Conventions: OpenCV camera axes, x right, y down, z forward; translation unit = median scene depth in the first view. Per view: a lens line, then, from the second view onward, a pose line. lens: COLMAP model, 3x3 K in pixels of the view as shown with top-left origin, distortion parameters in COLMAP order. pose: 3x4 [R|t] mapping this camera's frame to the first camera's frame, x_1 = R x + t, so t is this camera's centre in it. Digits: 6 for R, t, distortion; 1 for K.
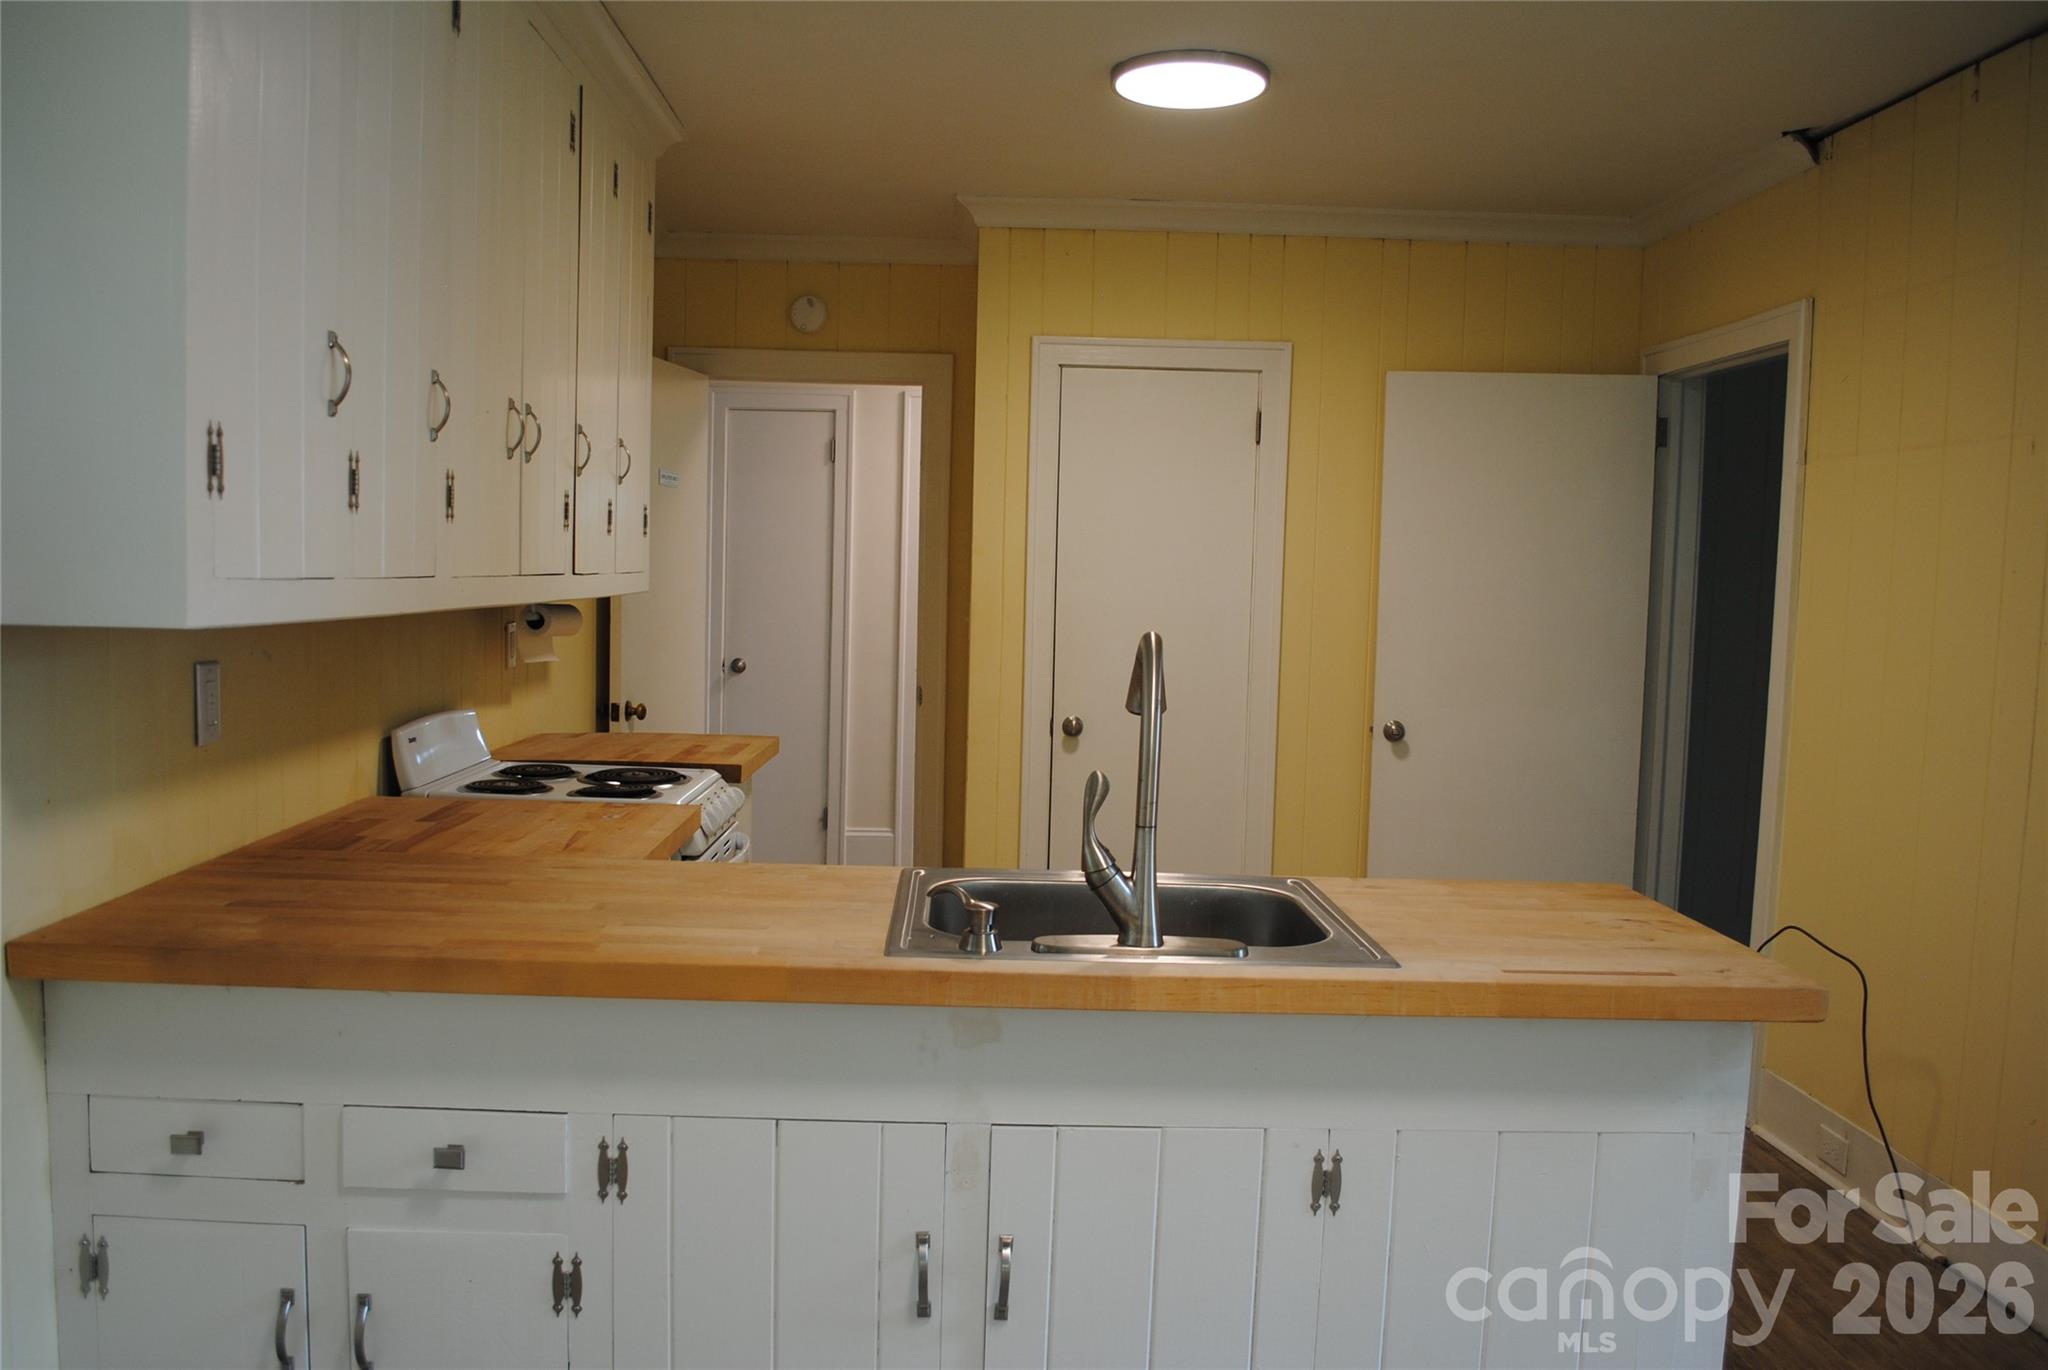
lens RADIAL K [[1614.6, 0, 1002.6], [0, 1614.6, 686.1], [0, 0, 1]] dist [-0.066189, -0.002422]
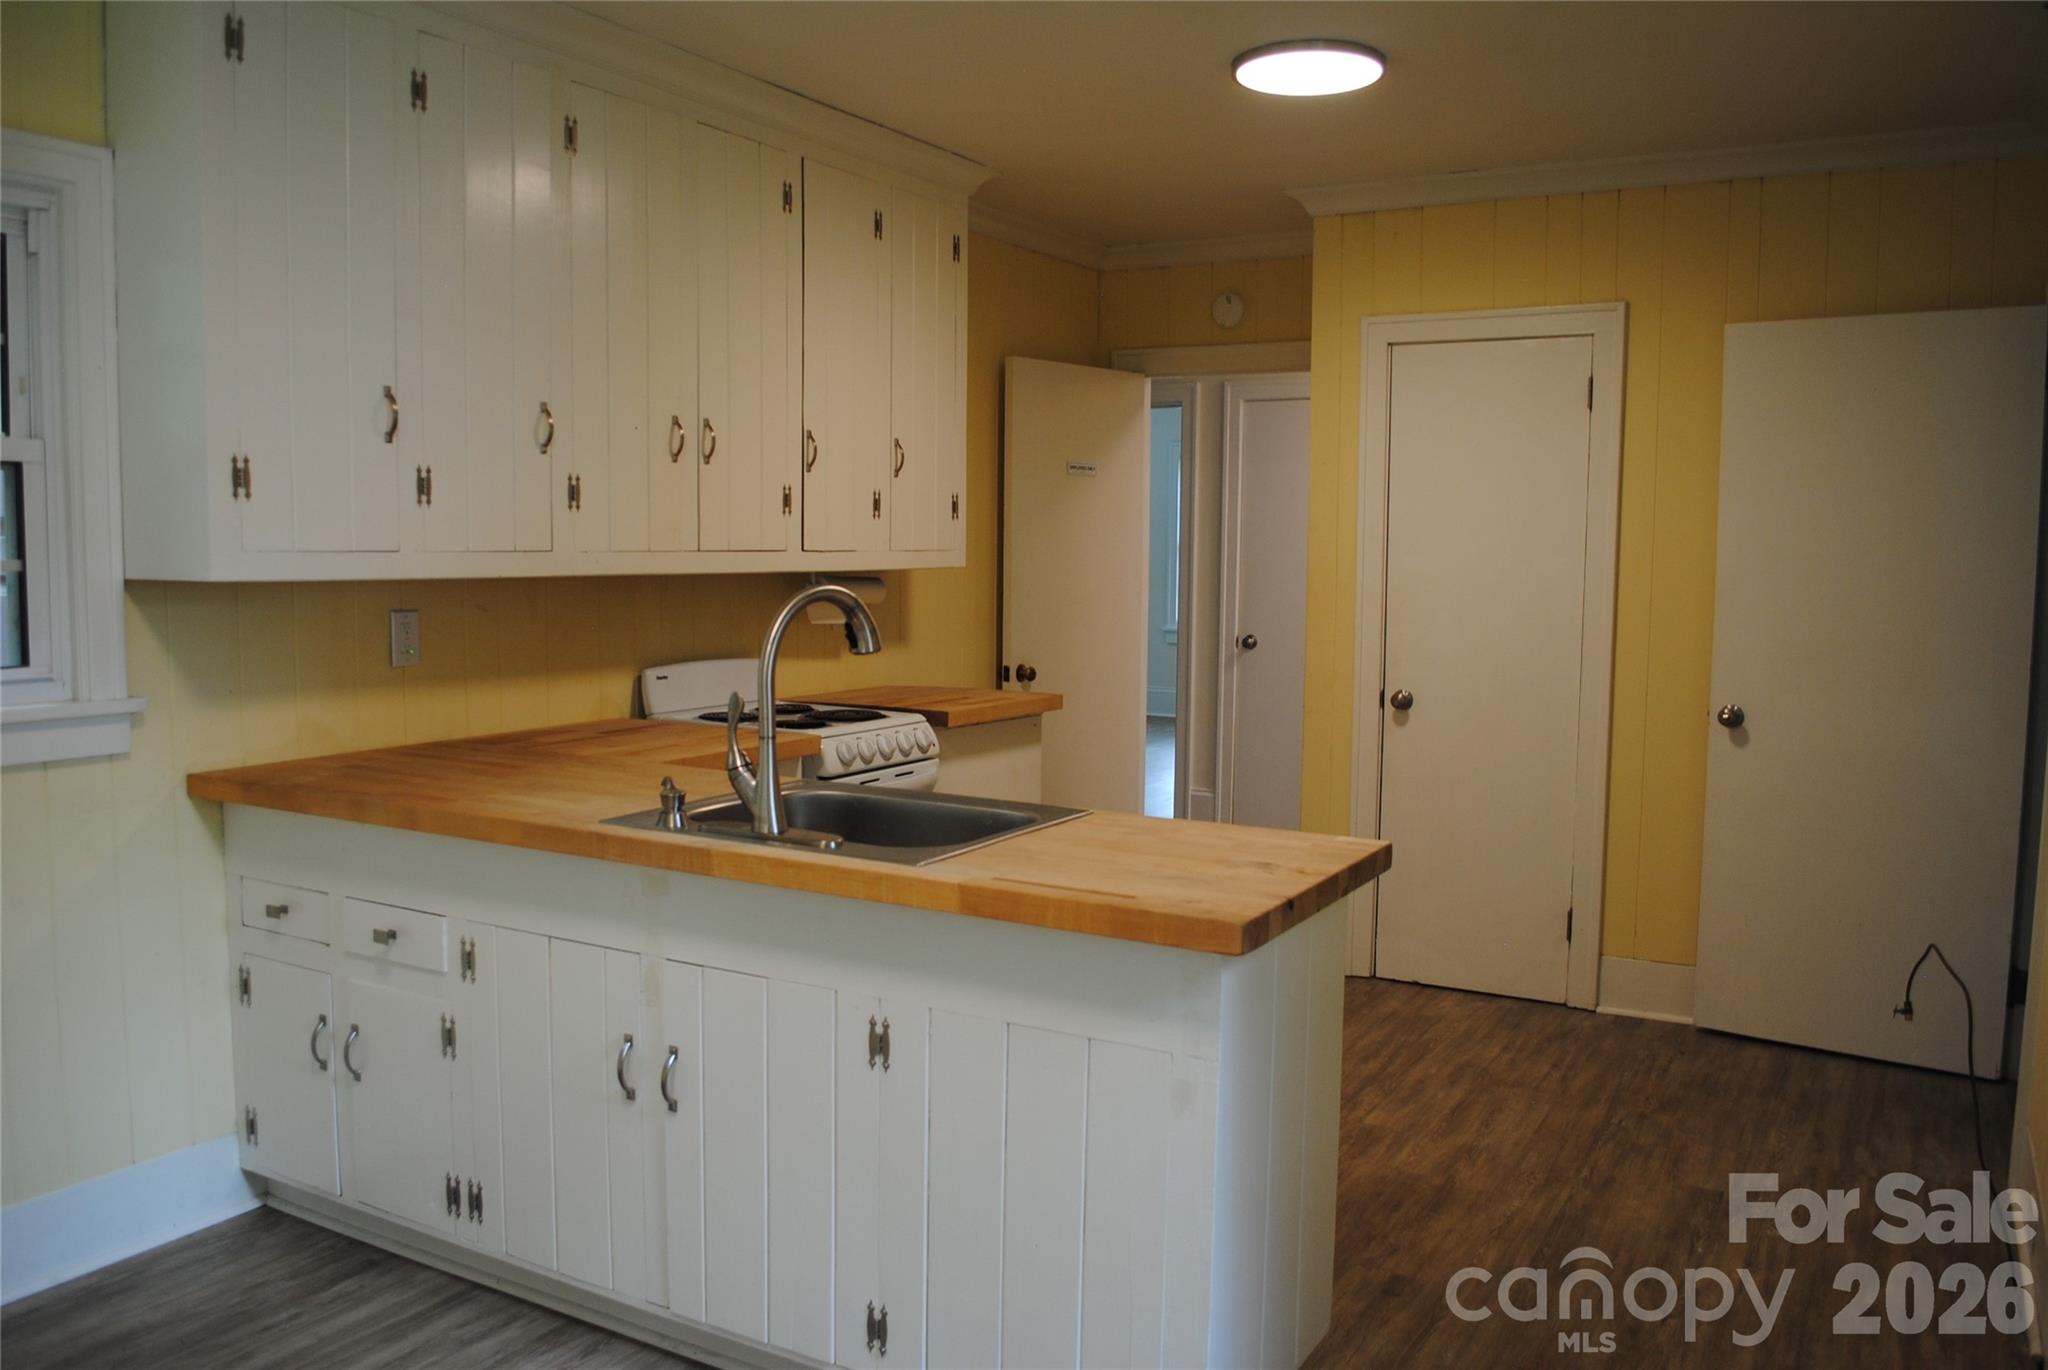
lens RADIAL K [[1614.6, 0, 1002.6], [0, 1614.6, 686.1], [0, 0, 1]] dist [-0.066189, -0.002422]
pose [[0.854312, 0.029287, -0.518934, 0.520754], [-0.026448, 0.999567, 0.012872, 0.014852], [0.519087, 0.002728, 0.854717, 0.012003]]
